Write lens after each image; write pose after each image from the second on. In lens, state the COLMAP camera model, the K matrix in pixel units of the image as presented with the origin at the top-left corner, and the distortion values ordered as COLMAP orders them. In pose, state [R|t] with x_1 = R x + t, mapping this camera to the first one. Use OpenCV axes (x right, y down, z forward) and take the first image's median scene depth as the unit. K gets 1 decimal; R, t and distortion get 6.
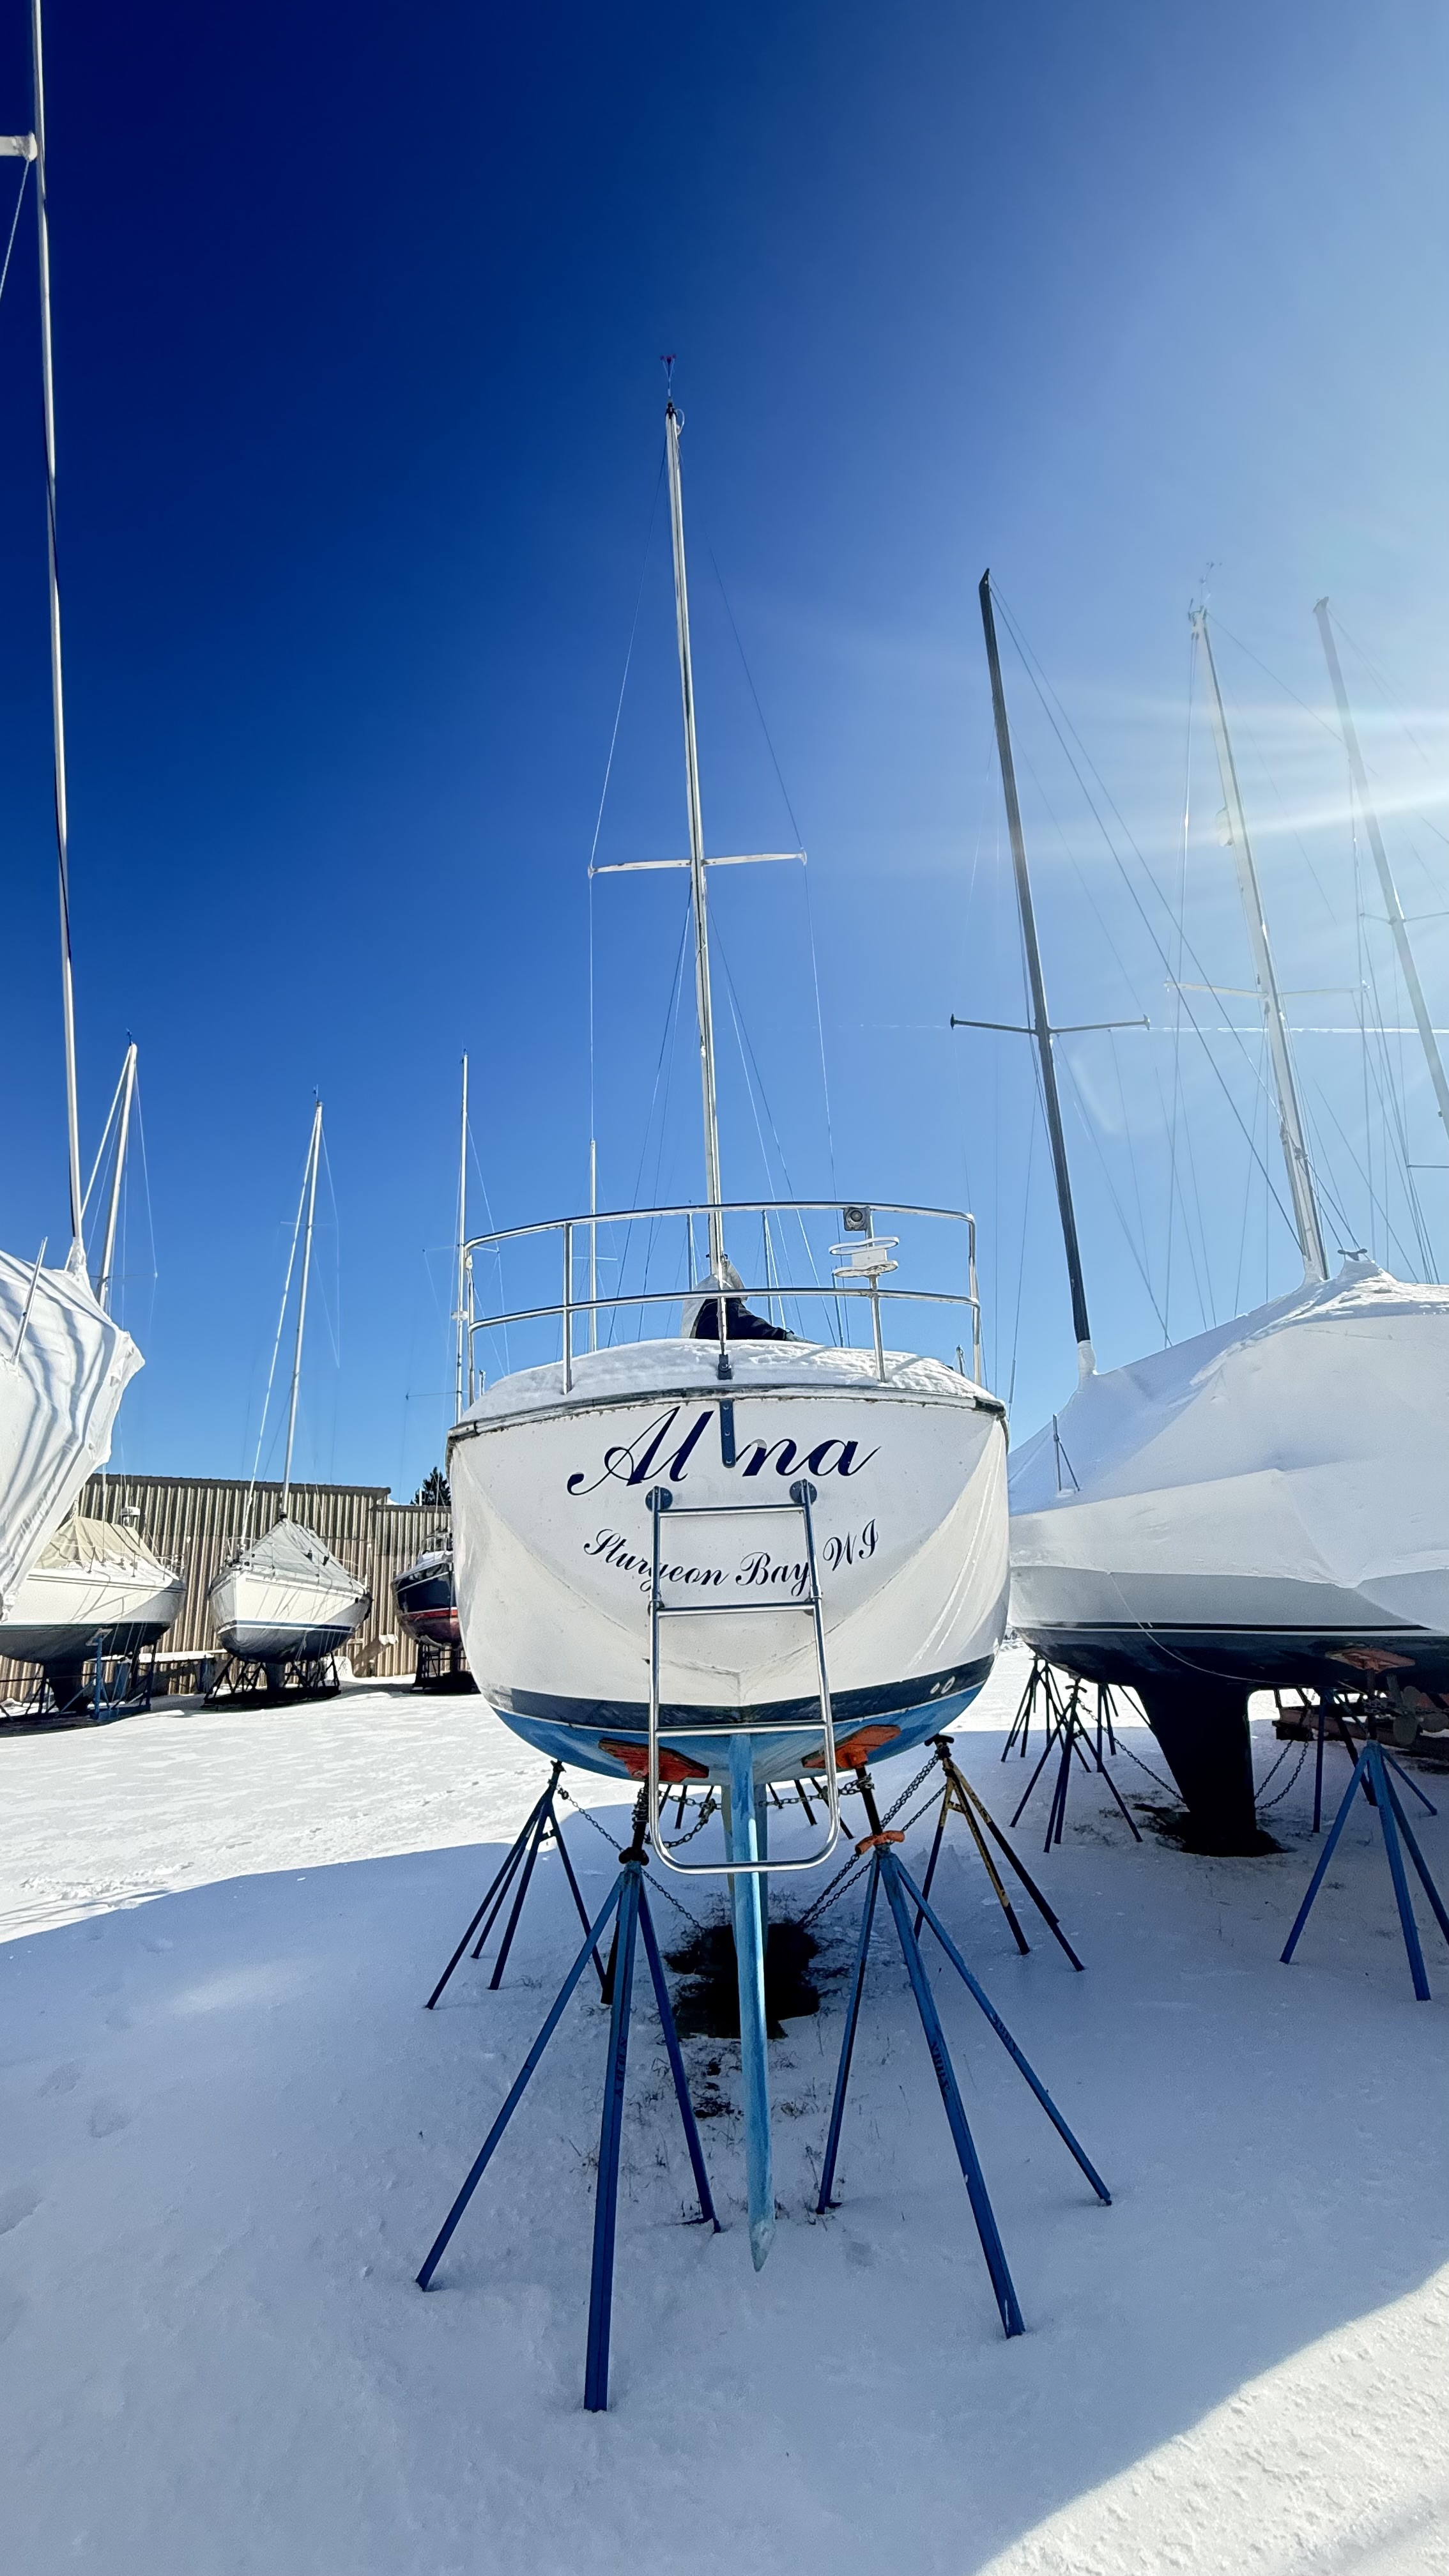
lens RADIAL K [[1024.7, 0, 722.1], [0, 1024.7, 1291.1], [0, 0, 1]] dist [0.002690, -0.002794]
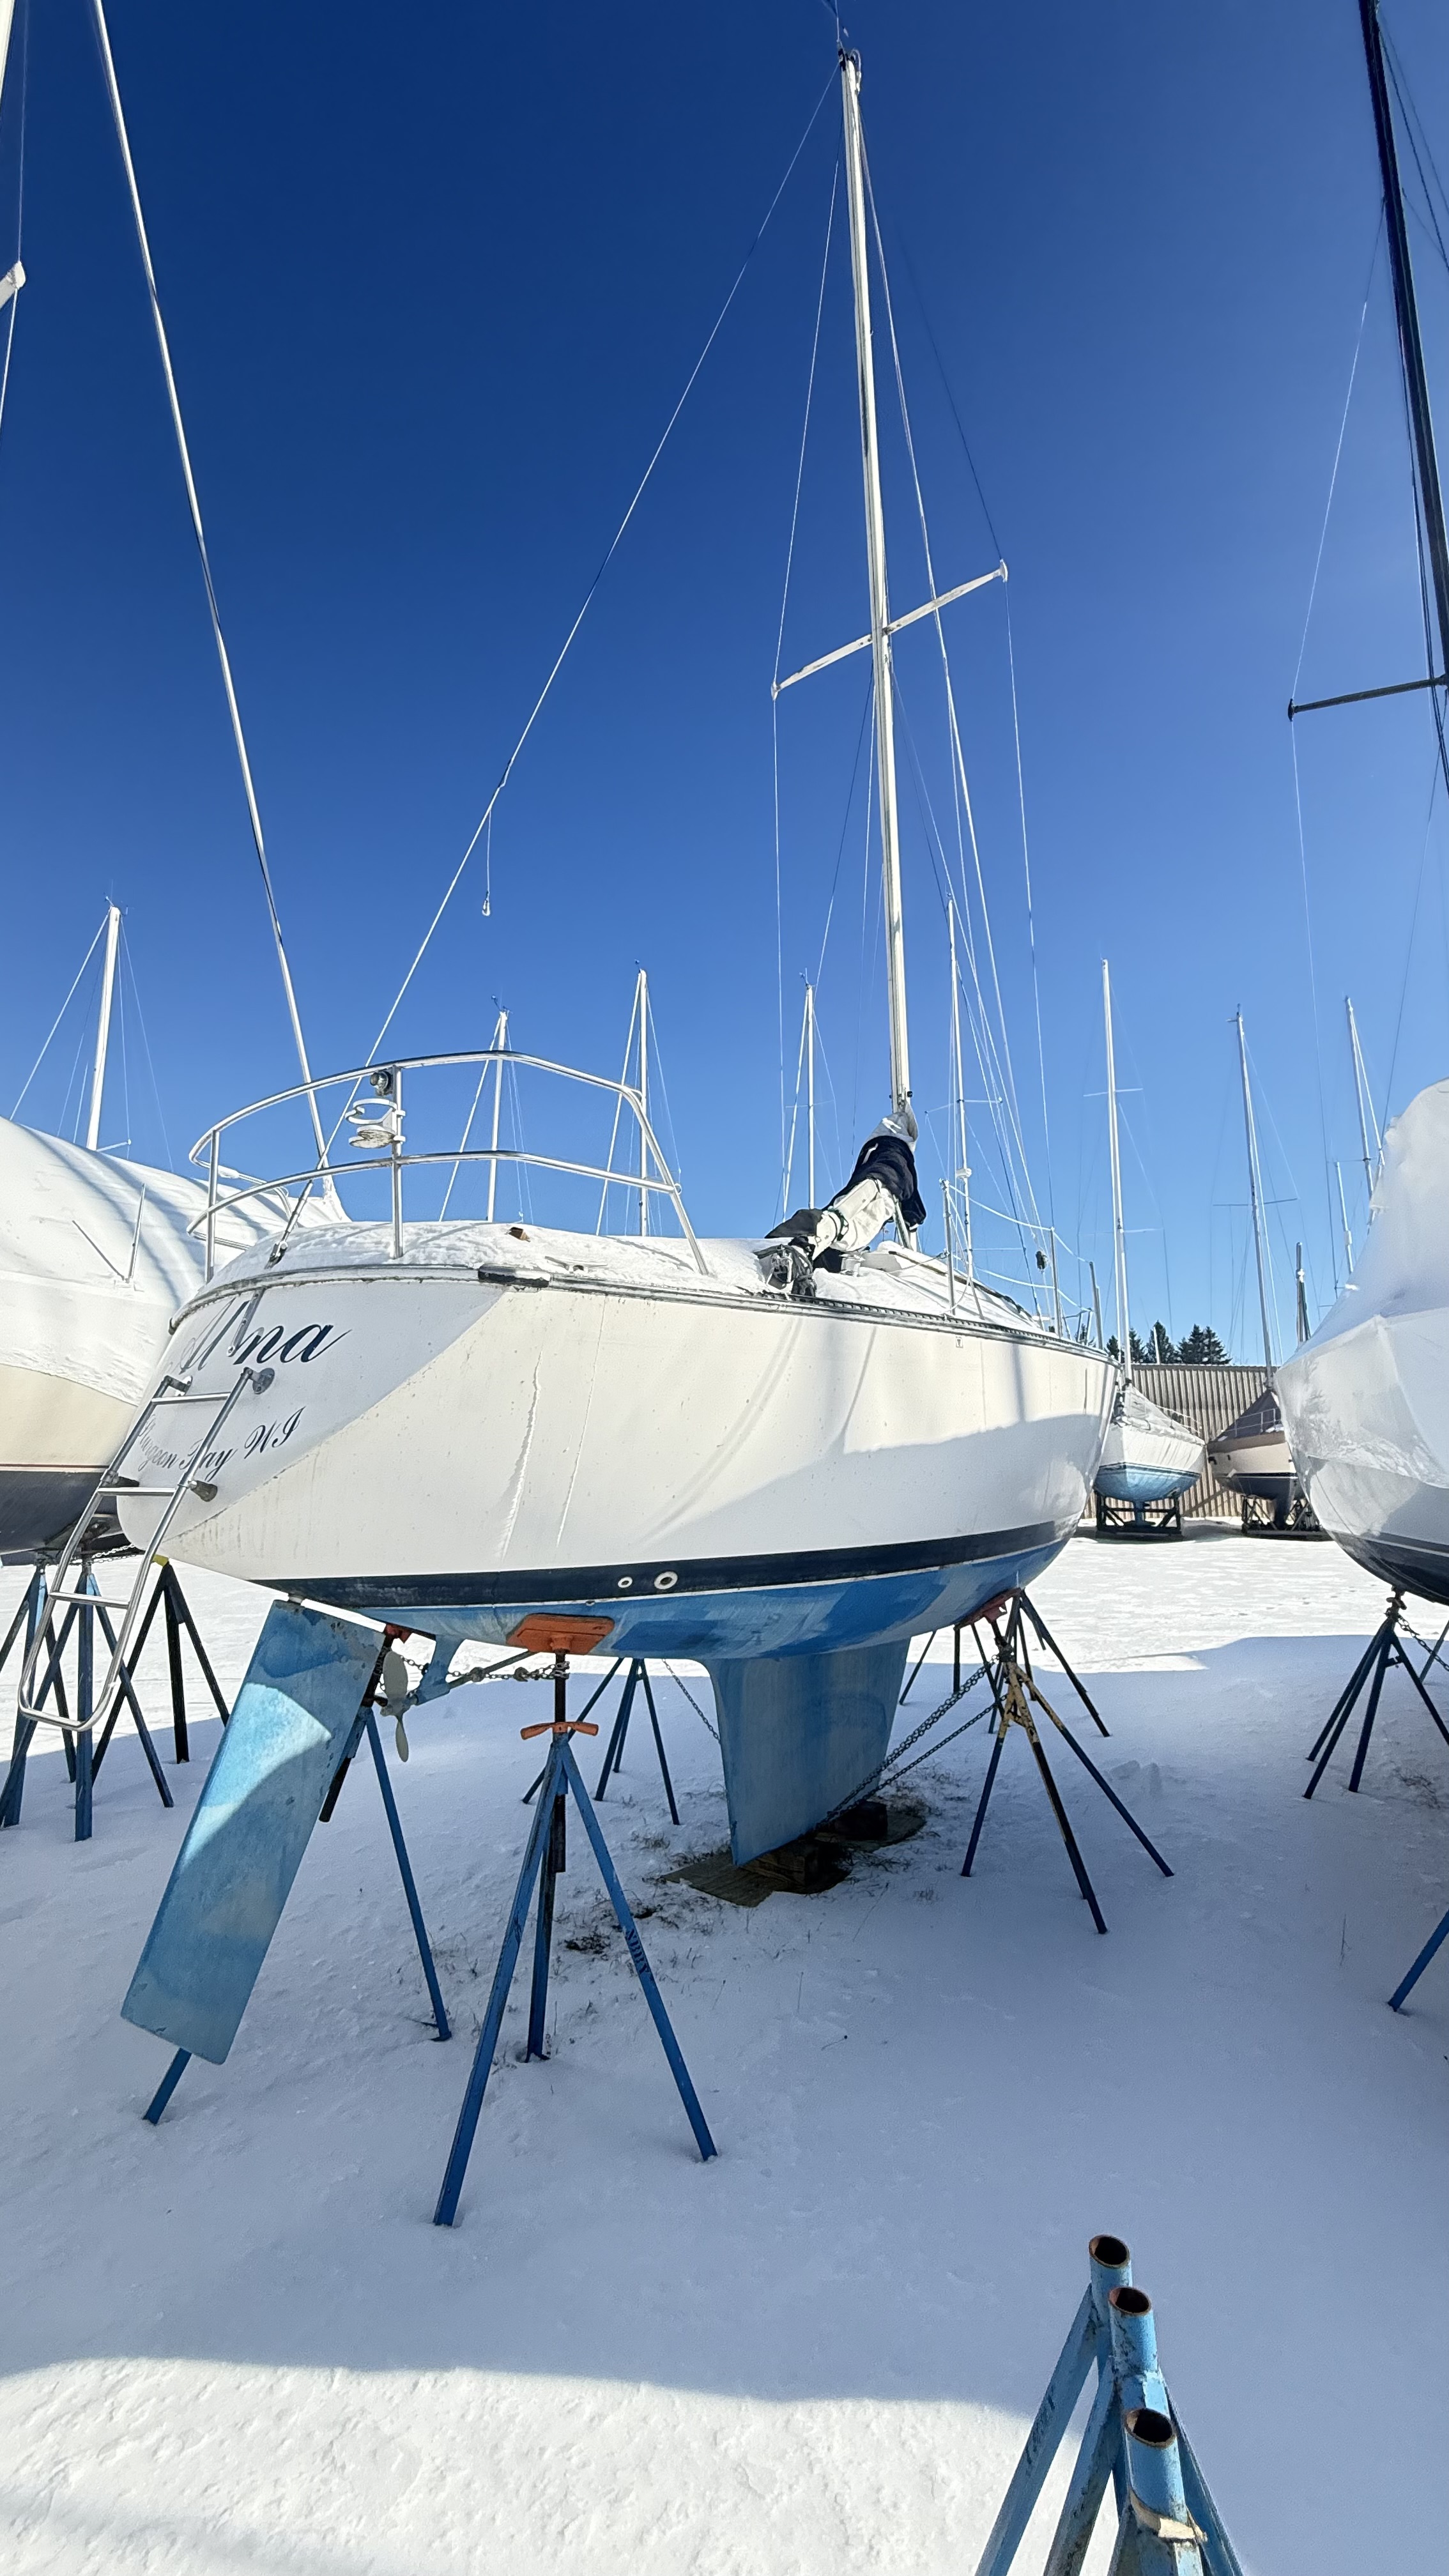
lens RADIAL K [[1027.3, 0, 722.1], [0, 1027.3, 1291.0], [0, 0, 1]] dist [0.000179, -0.000273]
pose [[0.835161, -0.055328, -0.547215, 0.901737], [0.130905, 0.986332, 0.100062, 0.063288], [0.534200, -0.155201, 0.830989, 0.383412]]
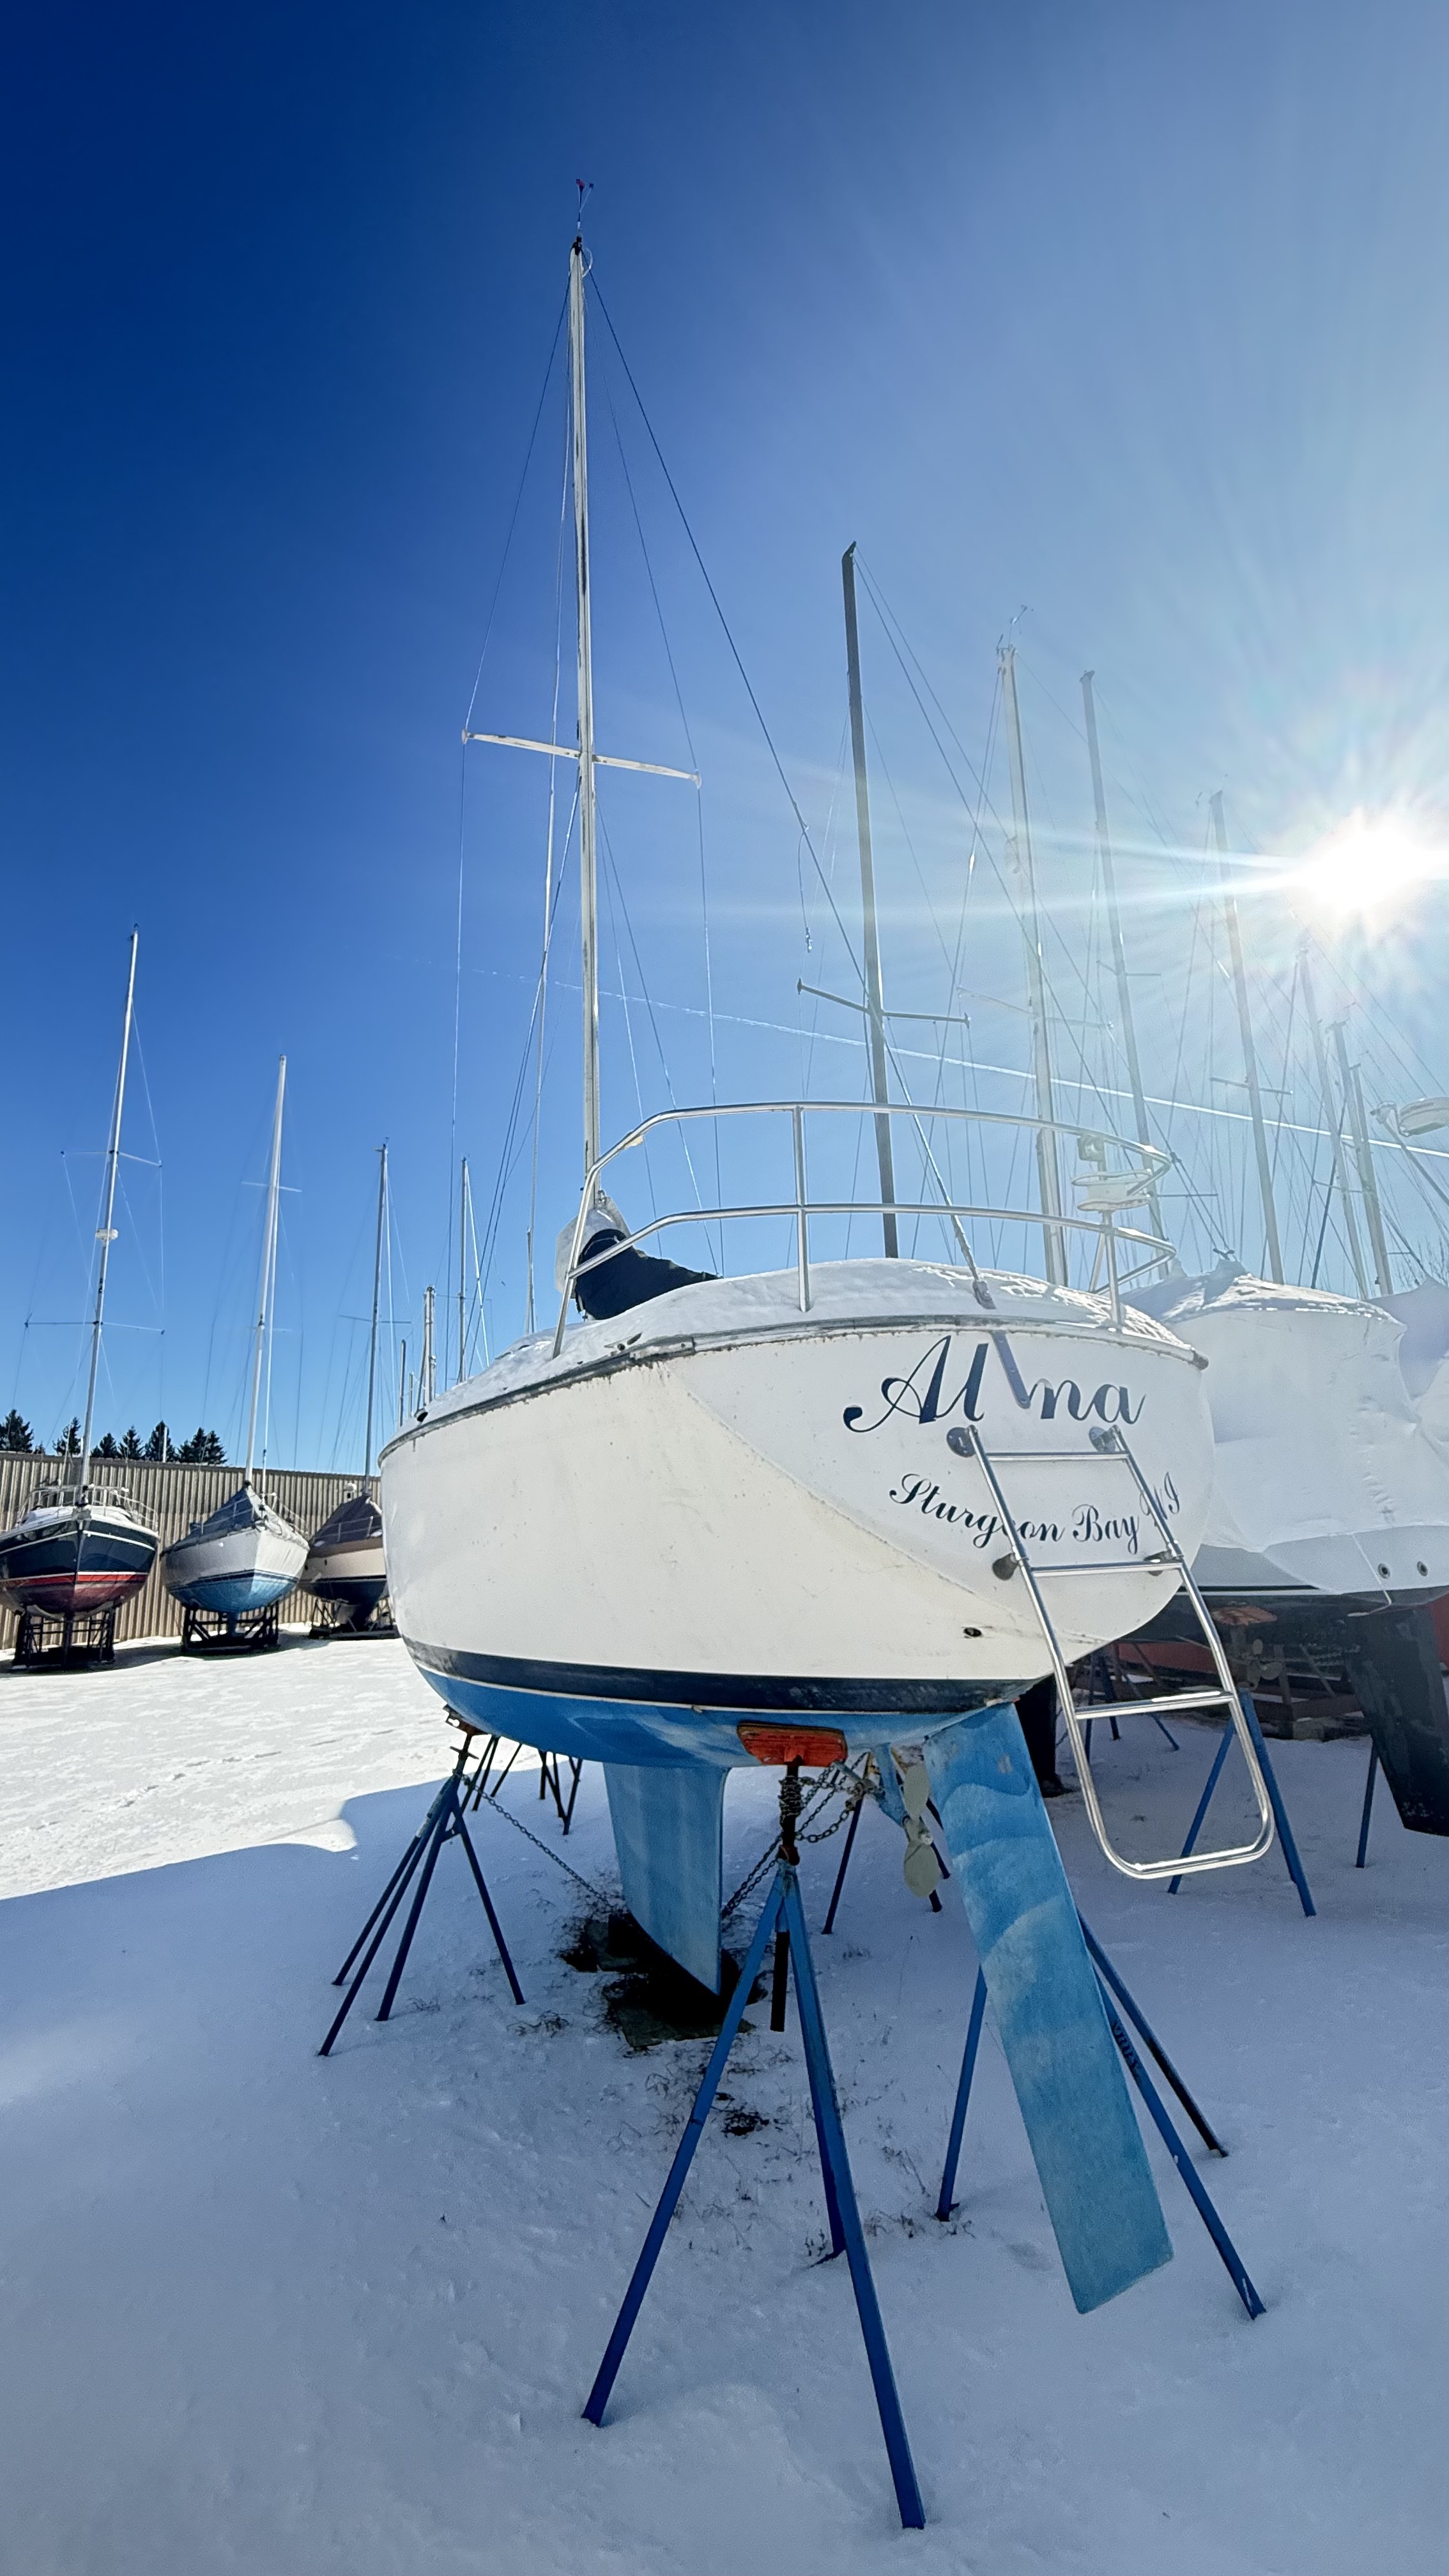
lens RADIAL K [[1027.3, 0, 722.1], [0, 1027.3, 1291.0], [0, 0, 1]] dist [0.000179, -0.000273]
pose [[0.942338, 0.087925, 0.322906, -0.481200], [-0.098053, 0.995065, 0.015198, 0.077440], [-0.319976, -0.045984, 0.946309, 0.237621]]
